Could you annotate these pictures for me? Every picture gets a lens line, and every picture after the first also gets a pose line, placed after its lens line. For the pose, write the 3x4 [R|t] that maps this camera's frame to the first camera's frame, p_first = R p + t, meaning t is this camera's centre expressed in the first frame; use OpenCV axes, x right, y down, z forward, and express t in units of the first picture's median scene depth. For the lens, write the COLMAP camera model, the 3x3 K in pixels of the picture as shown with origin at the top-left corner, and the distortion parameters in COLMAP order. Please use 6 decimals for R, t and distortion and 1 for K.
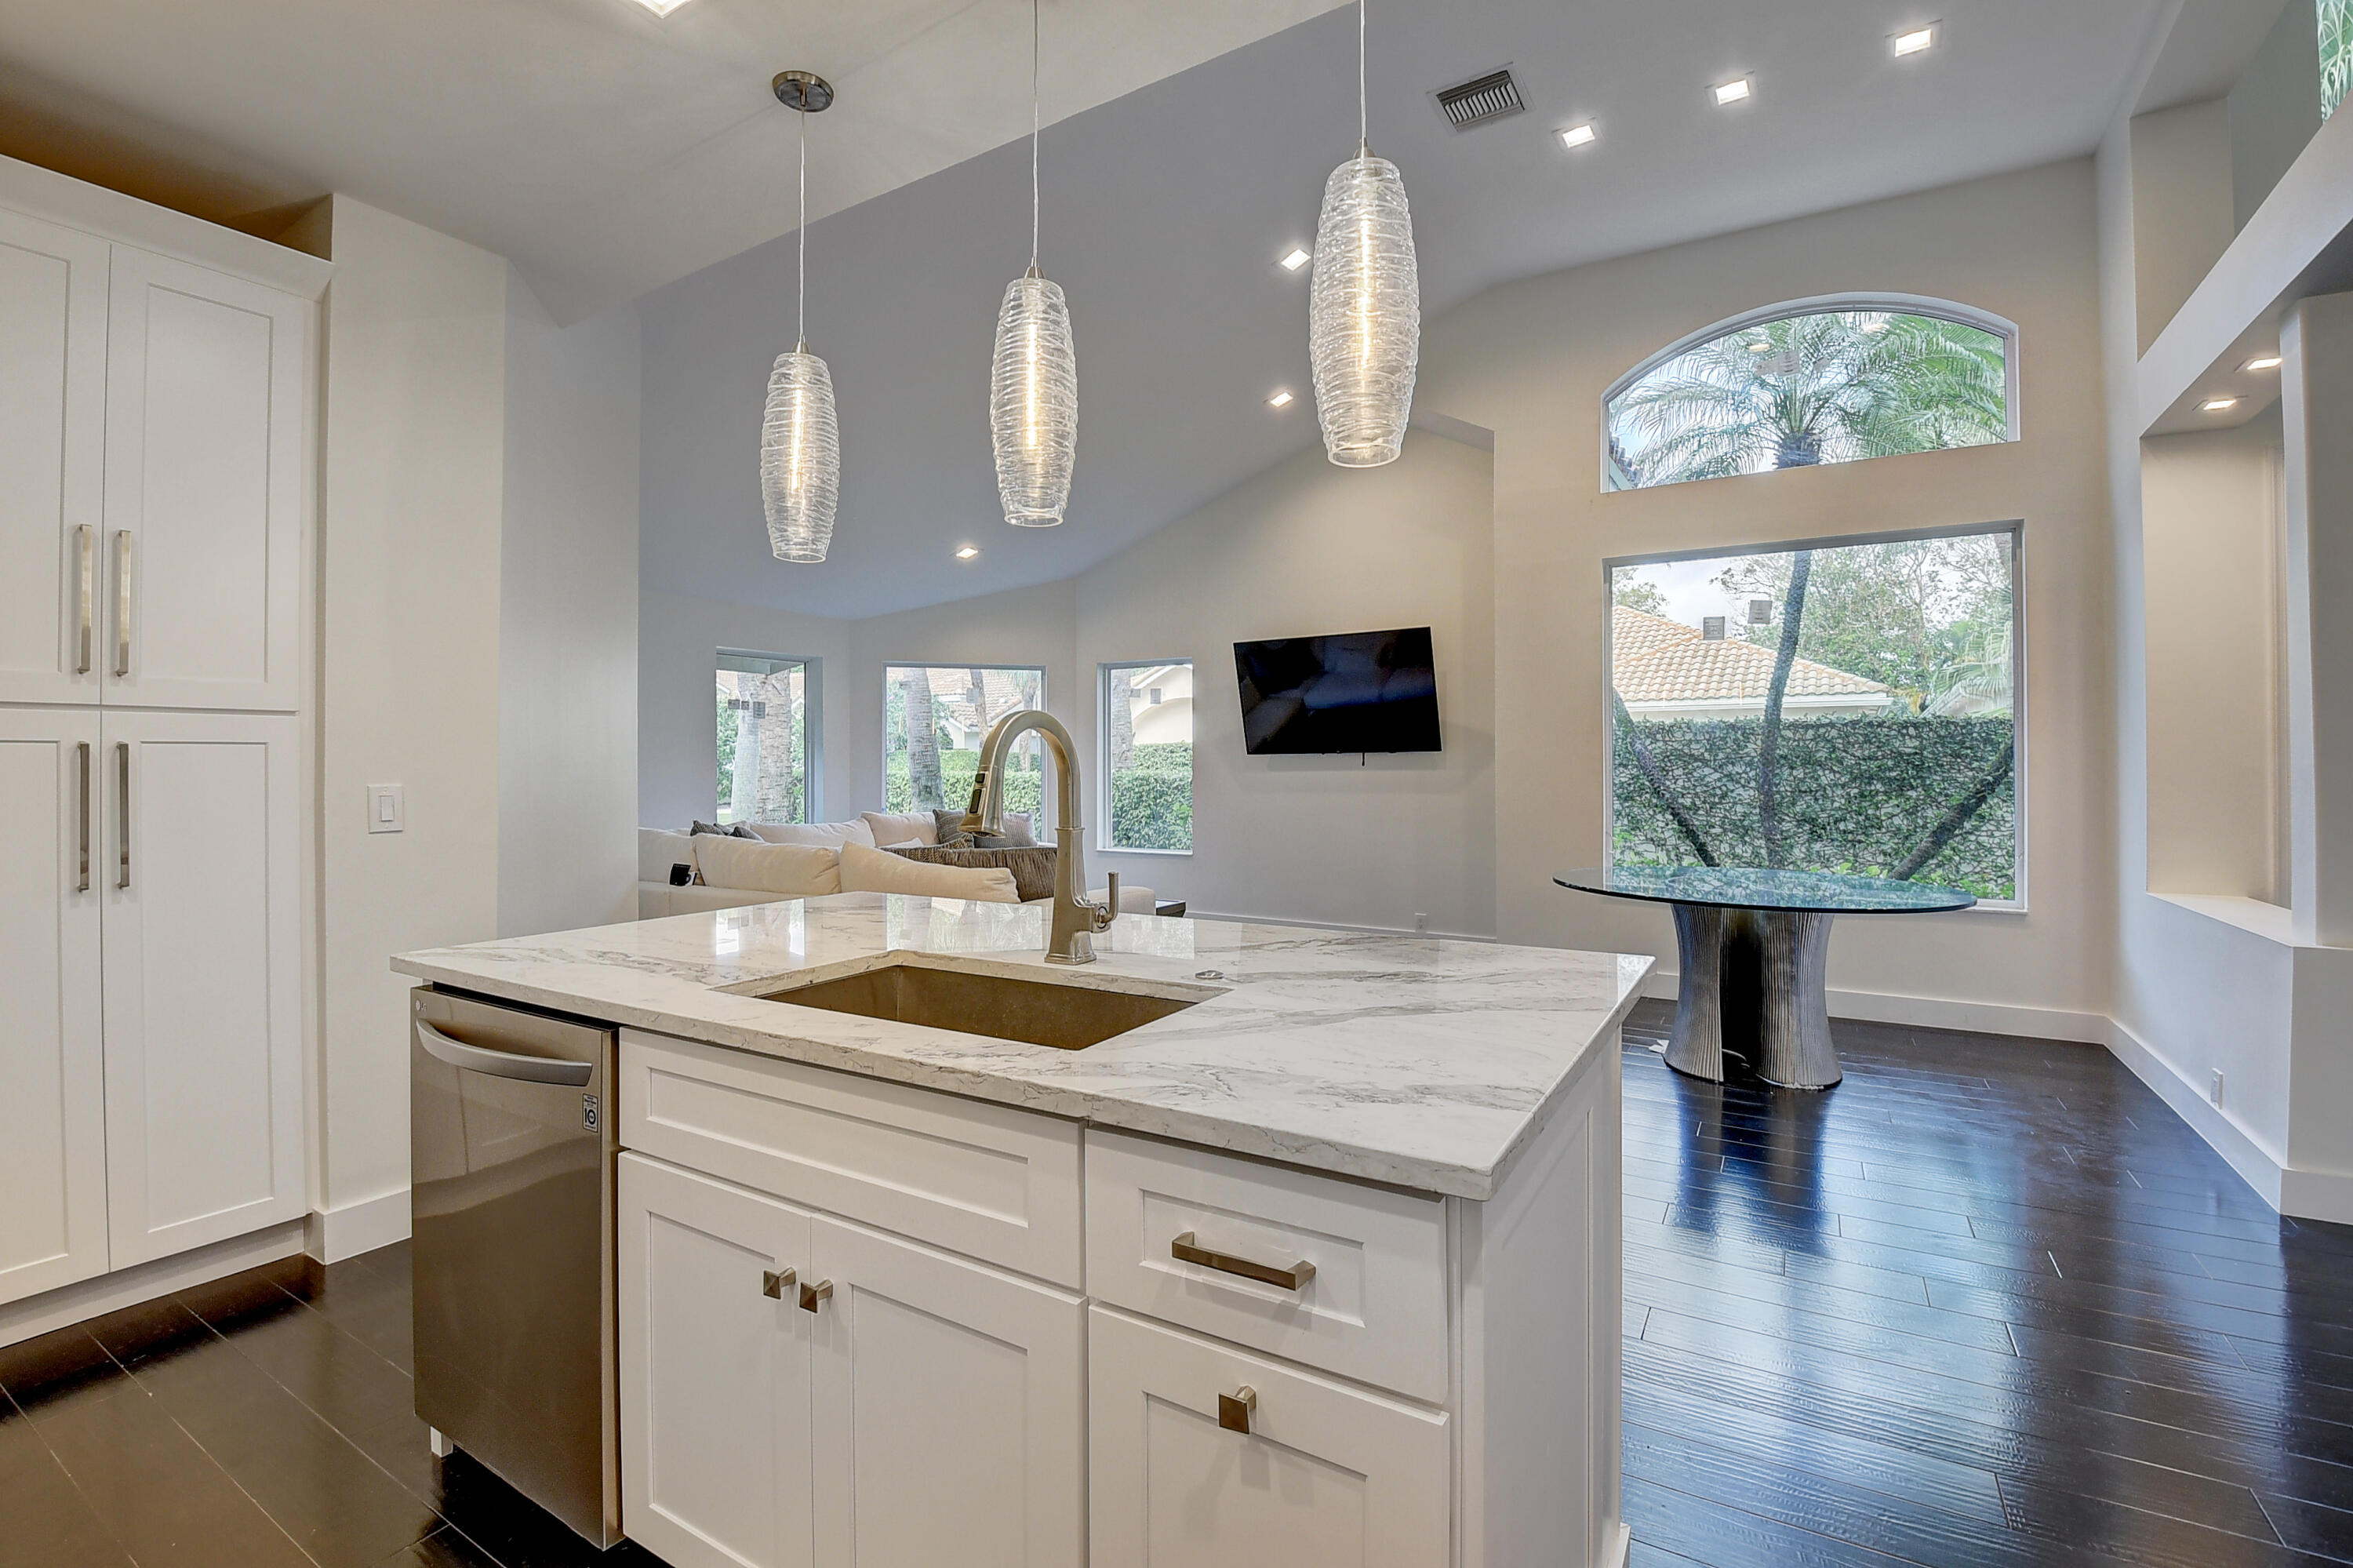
lens RADIAL K [[1034.7, 0, 1167.9], [0, 1034.7, 762.5], [0, 0, 1]] dist [0.007816, -0.018056]
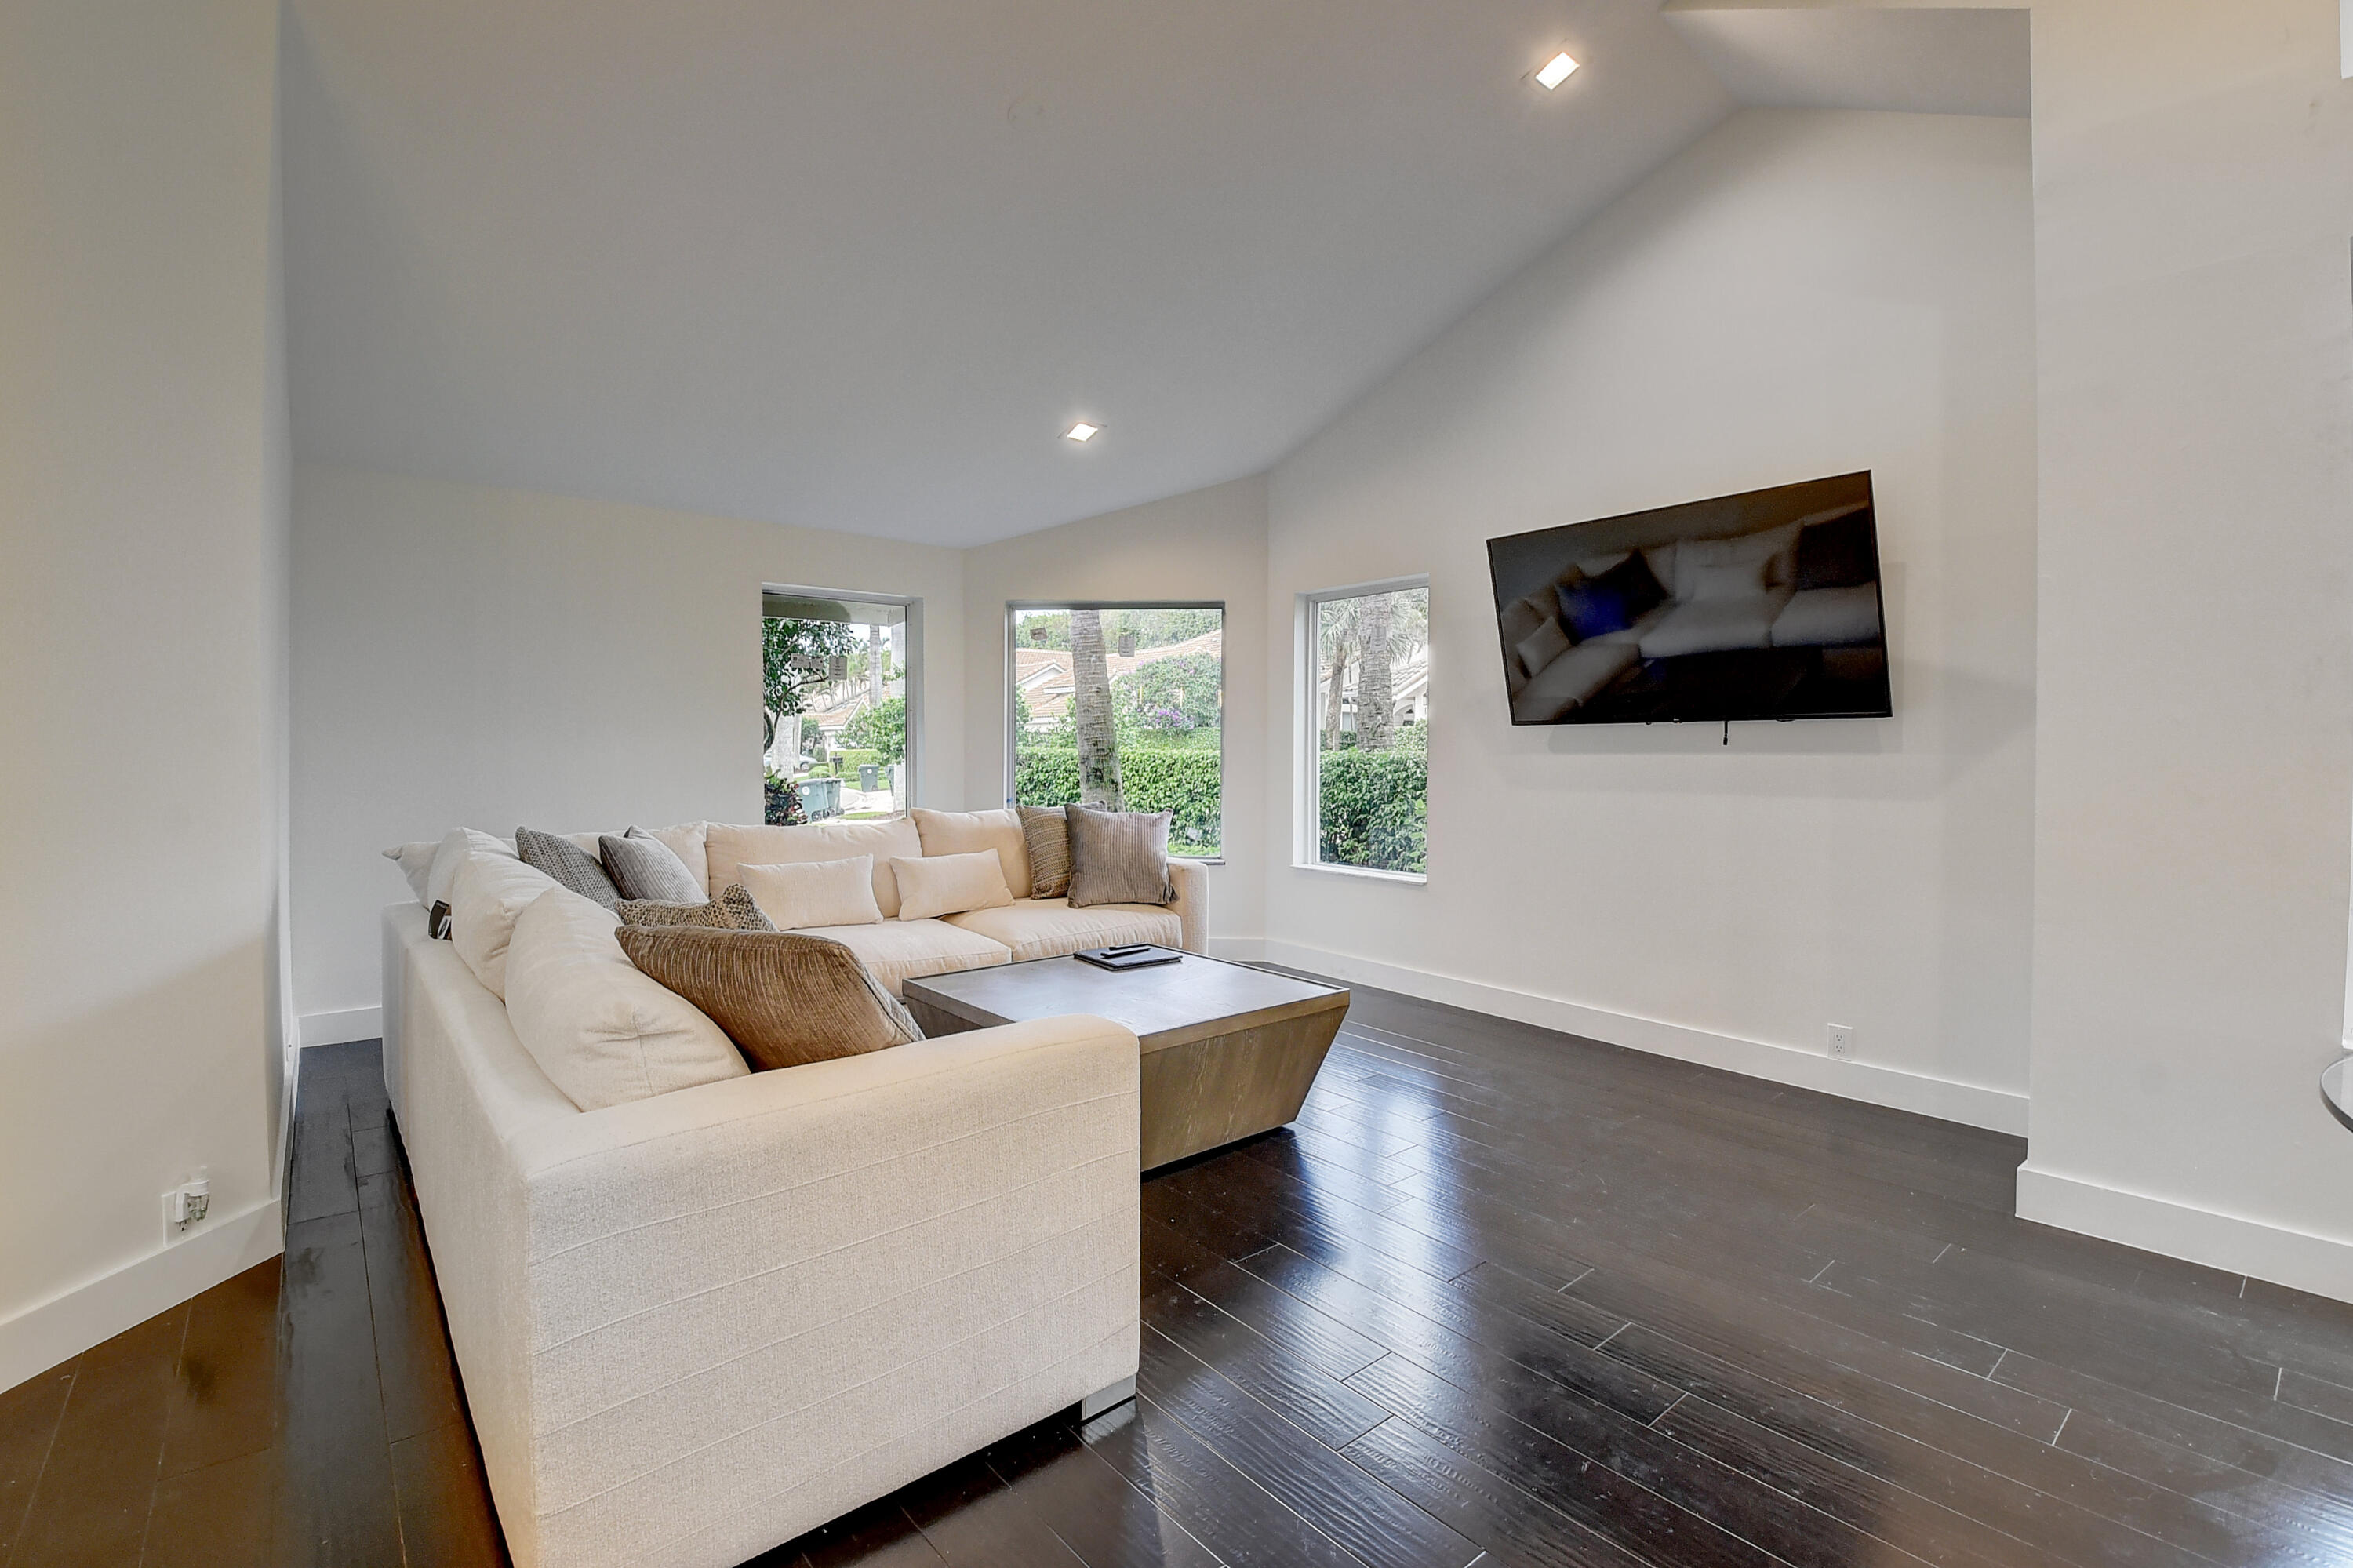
lens RADIAL K [[1034.7, 0, 1167.9], [0, 1034.7, 762.5], [0, 0, 1]] dist [0.007816, -0.018056]
pose [[0.946935, 0.009697, -0.321280, 0.080454], [-0.003336, 0.999787, 0.020345, 0.002425], [0.321409, -0.018194, 0.946766, 0.361664]]
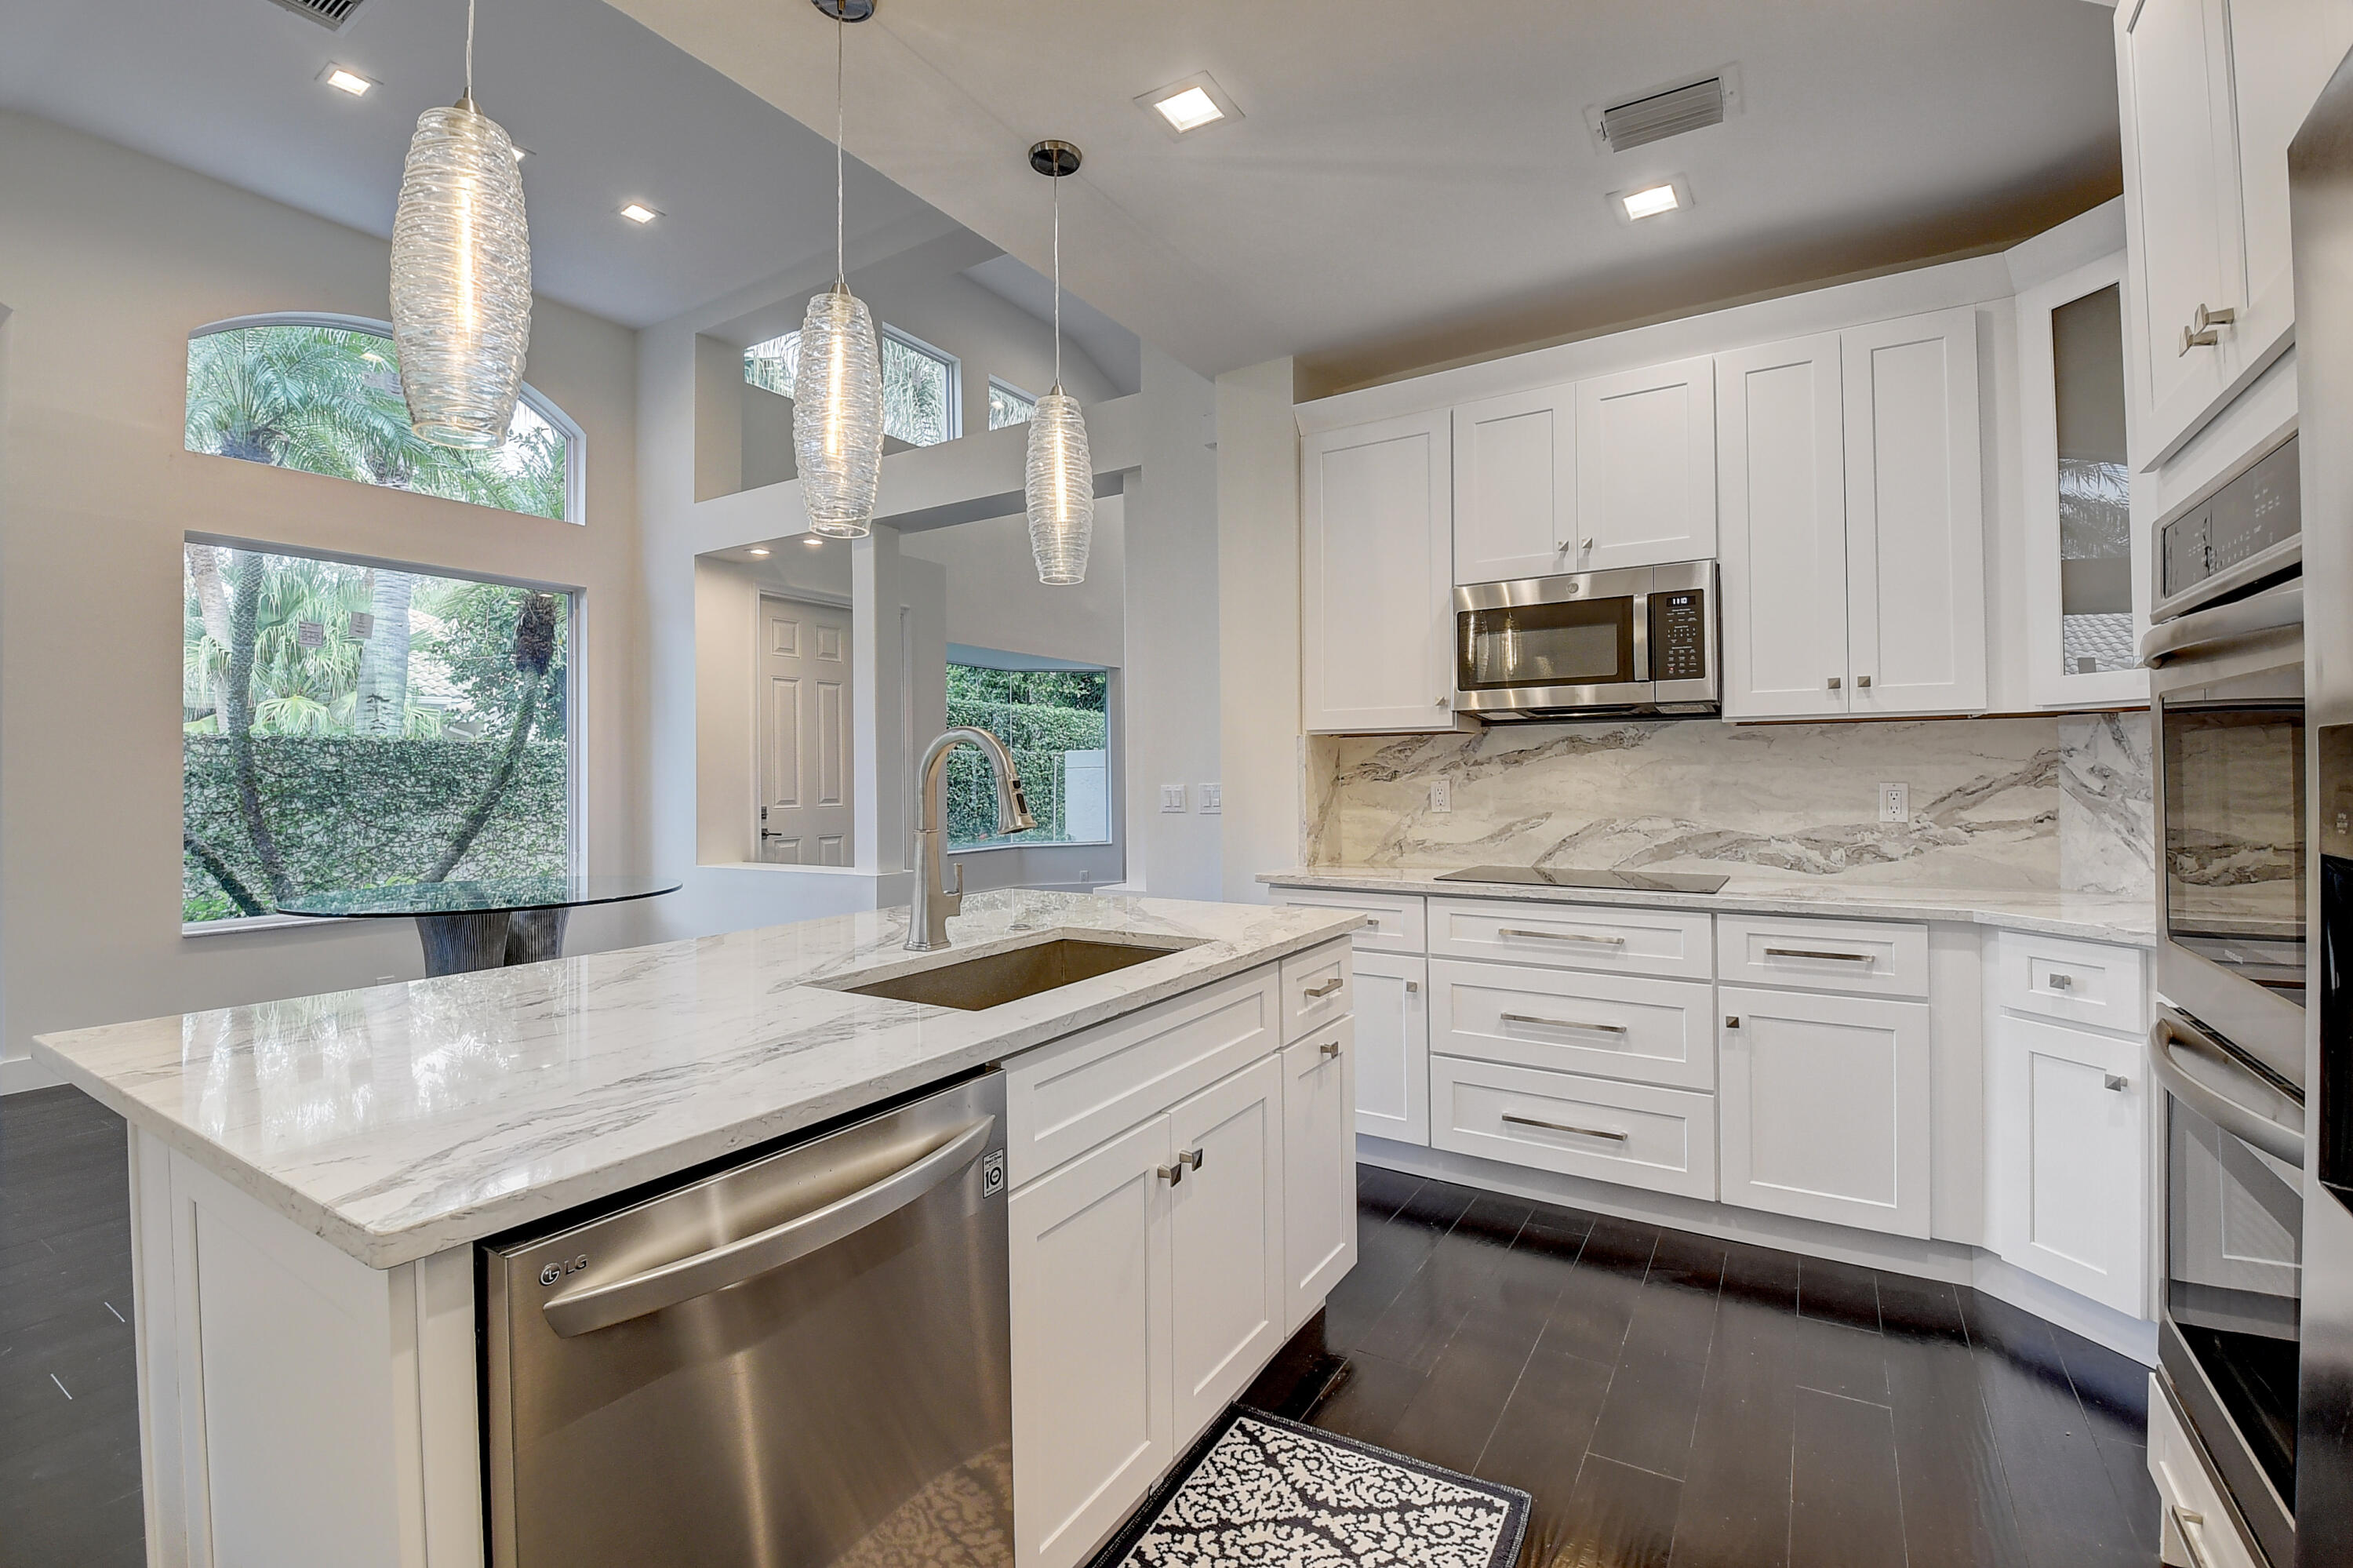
lens RADIAL K [[1040.4, 0, 1156.6], [0, 1040.4, 758.7], [0, 0, 1]] dist [0.010188, -0.027881]
pose [[0.019110, 0.016730, 0.999677, -0.284161], [0.006697, 0.999835, -0.016861, 0.001706], [-0.999795, 0.007017, 0.018995, 0.168033]]
